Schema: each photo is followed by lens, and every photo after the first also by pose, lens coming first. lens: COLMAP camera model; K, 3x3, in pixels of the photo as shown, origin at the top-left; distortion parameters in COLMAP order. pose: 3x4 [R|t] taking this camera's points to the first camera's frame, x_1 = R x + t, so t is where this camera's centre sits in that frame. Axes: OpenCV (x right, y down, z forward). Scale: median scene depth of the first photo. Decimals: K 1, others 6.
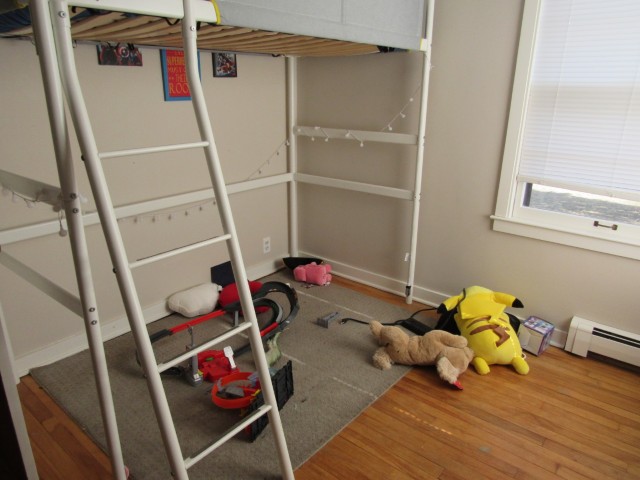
lens RADIAL K [[457.4, 0, 320.0], [0, 457.4, 240.0], [0, 0, 1]] dist [-0.006105, 0.000657]
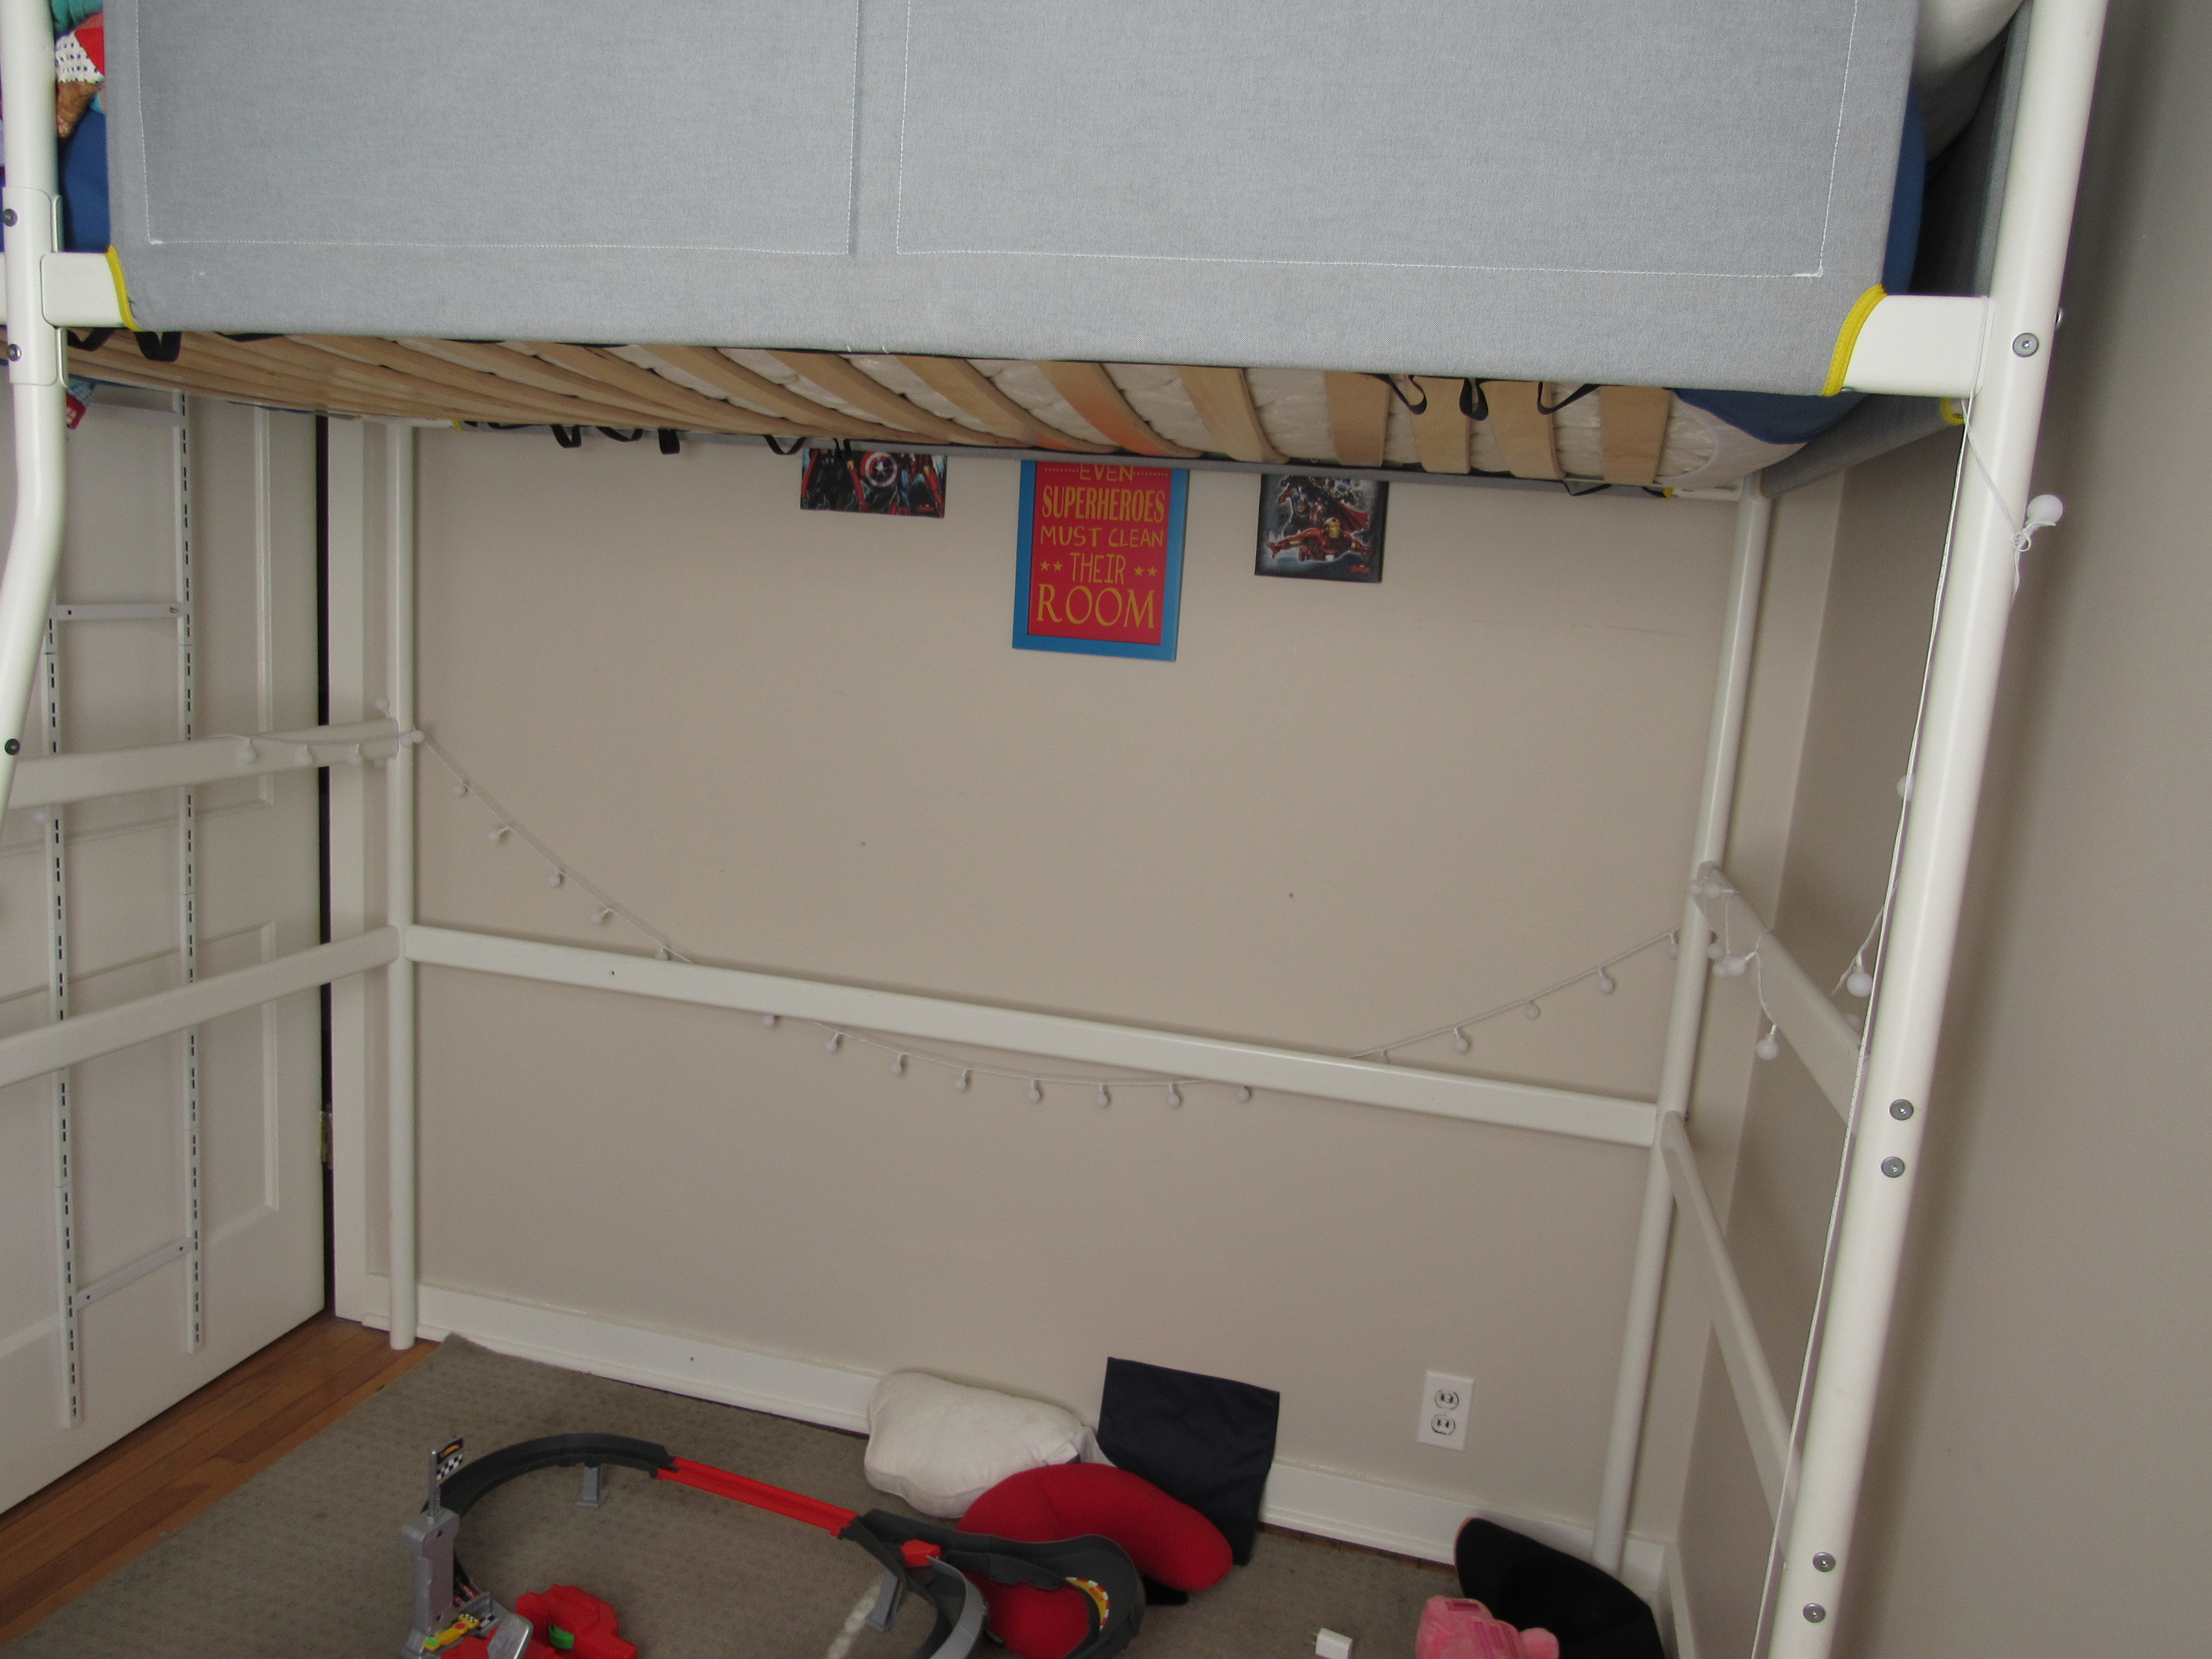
lens RADIAL K [[1576.6, 0, 1066.5], [0, 1576.6, 826.5], [0, 0, 1]] dist [-0.027654, -0.006766]
pose [[0.420431, 0.170398, -0.891180, 0.491196], [-0.358997, 0.933294, 0.009087, -0.225095], [0.833282, 0.316111, 0.453558, 0.641906]]
